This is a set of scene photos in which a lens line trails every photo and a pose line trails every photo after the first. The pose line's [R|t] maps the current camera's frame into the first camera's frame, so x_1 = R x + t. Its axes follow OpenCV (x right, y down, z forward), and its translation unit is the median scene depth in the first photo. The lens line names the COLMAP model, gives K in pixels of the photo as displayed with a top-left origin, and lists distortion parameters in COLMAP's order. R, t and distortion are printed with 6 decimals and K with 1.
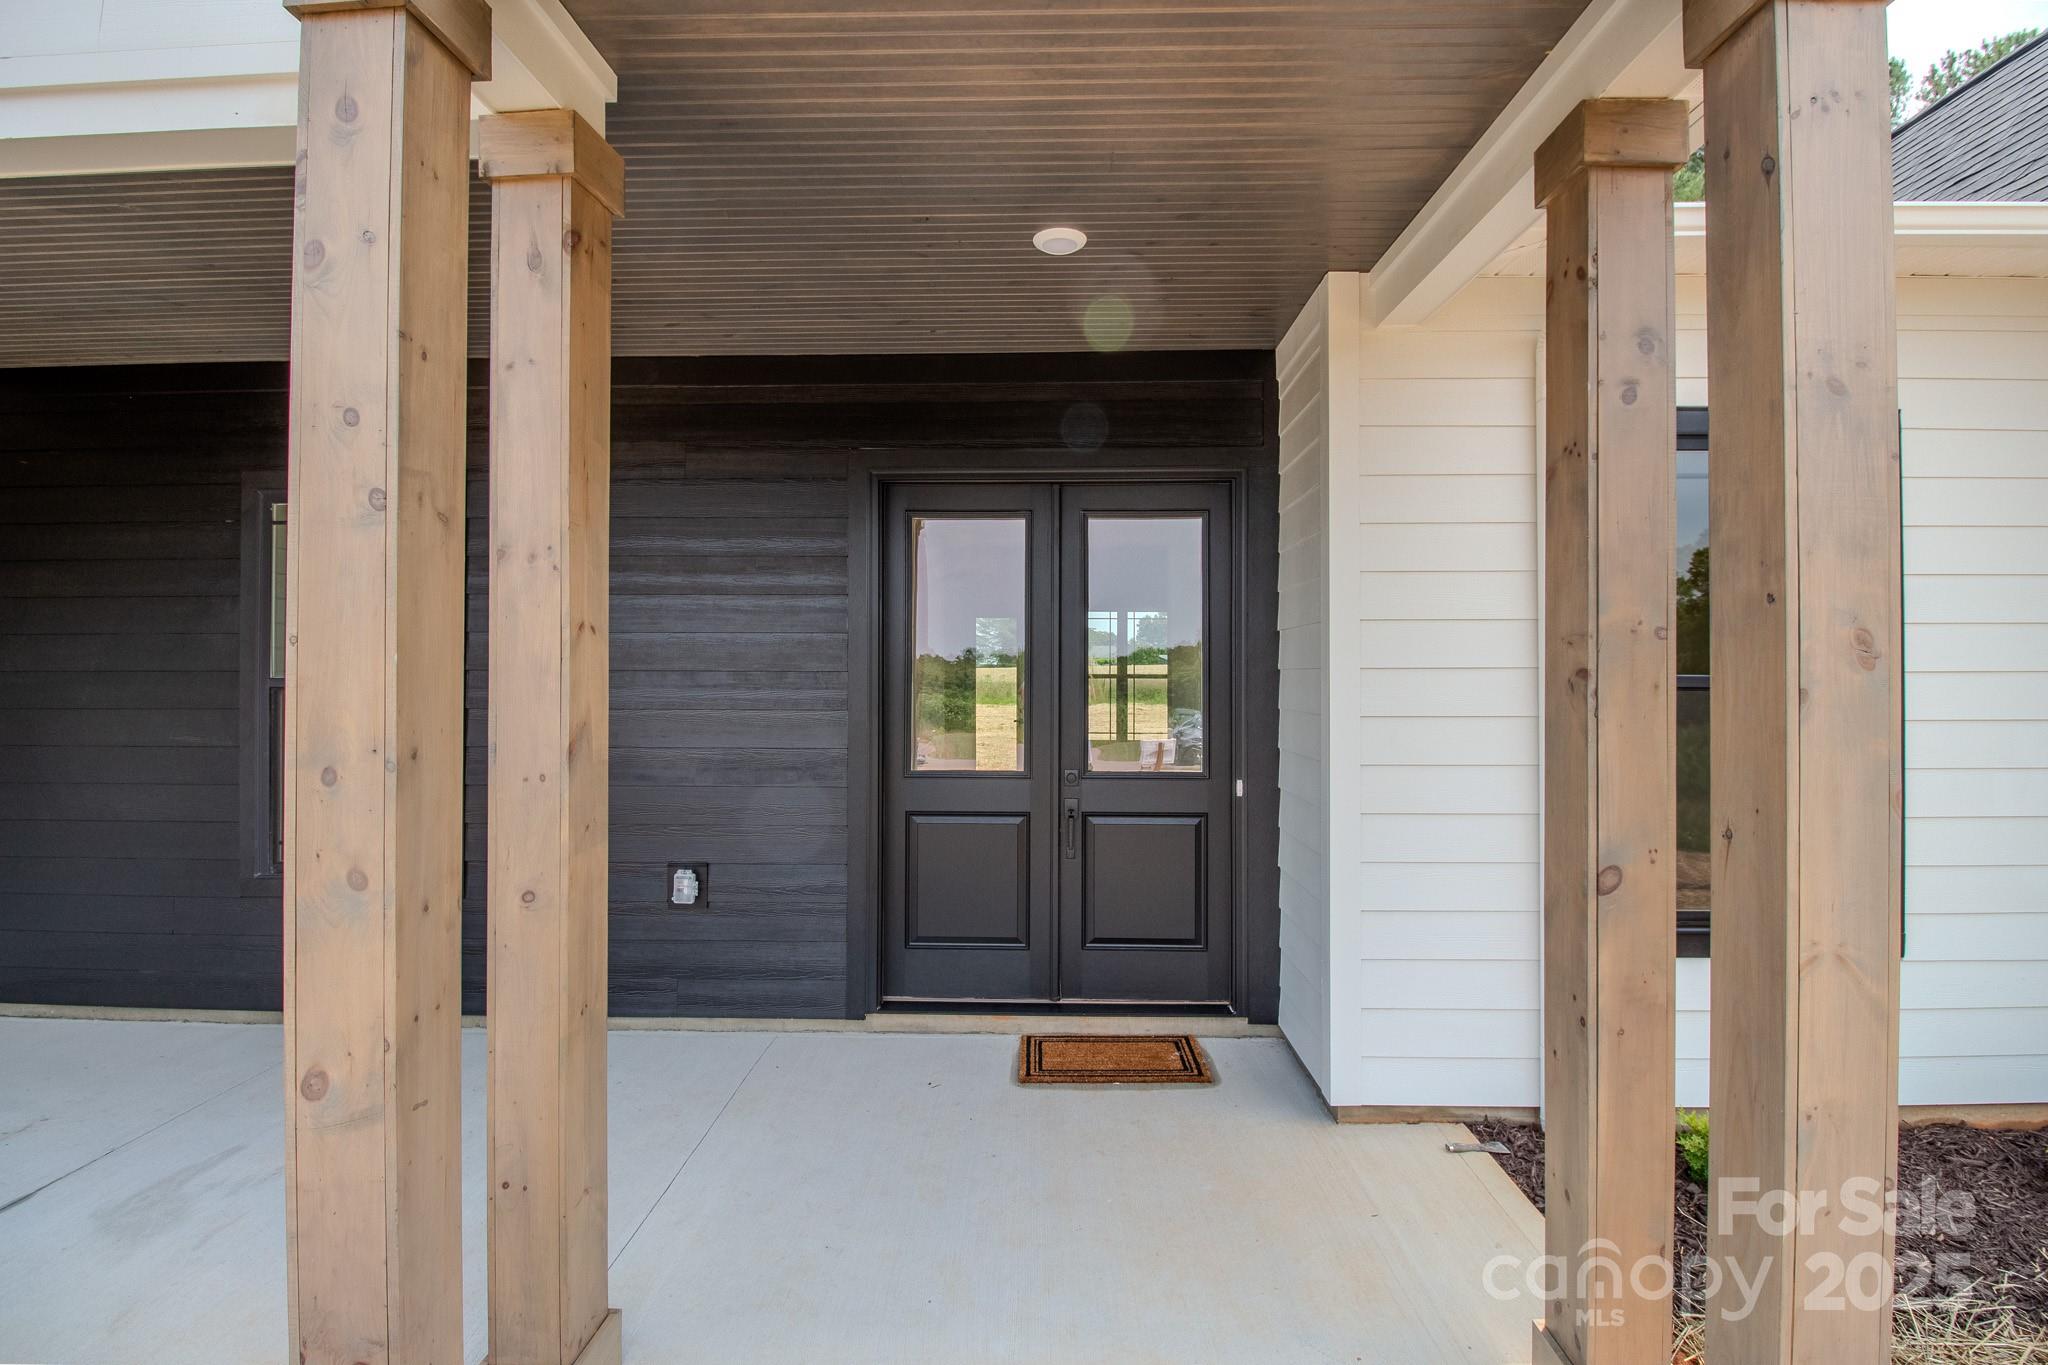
lens RADIAL K [[954.1, 0, 1033.0], [0, 954.1, 668.1], [0, 0, 1]] dist [0.010172, -0.017942]
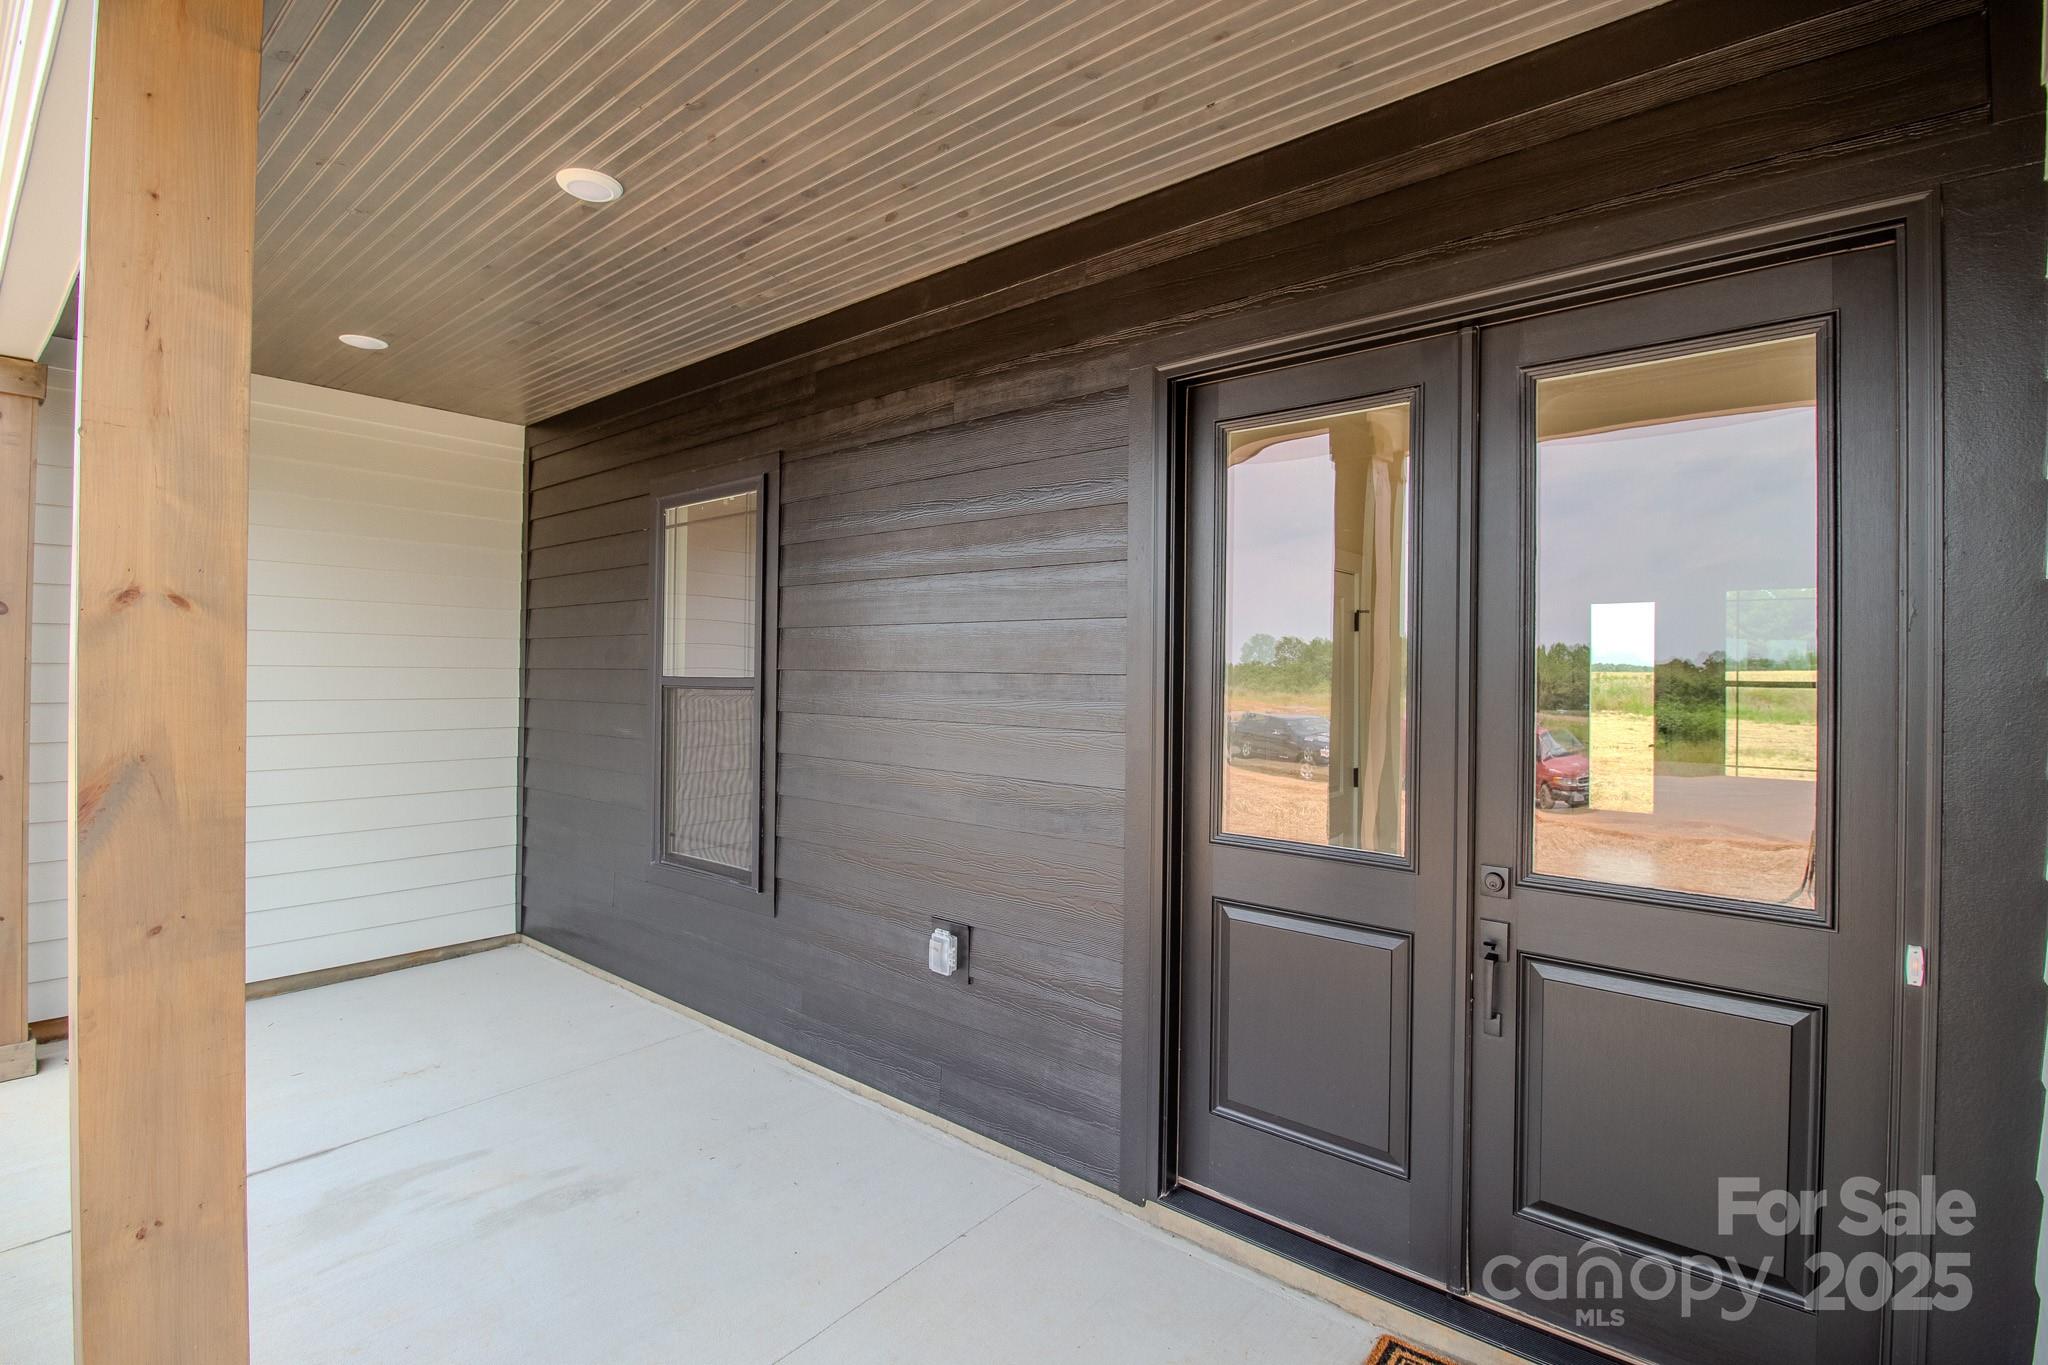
lens RADIAL K [[954.1, 0, 1033.0], [0, 954.1, 668.1], [0, 0, 1]] dist [0.010172, -0.017942]
pose [[0.778178, 0.003718, -0.628032, 0.174568], [-0.005500, 0.999984, -0.000895, -0.000256], [0.628019, 0.004151, 0.778187, 0.437669]]
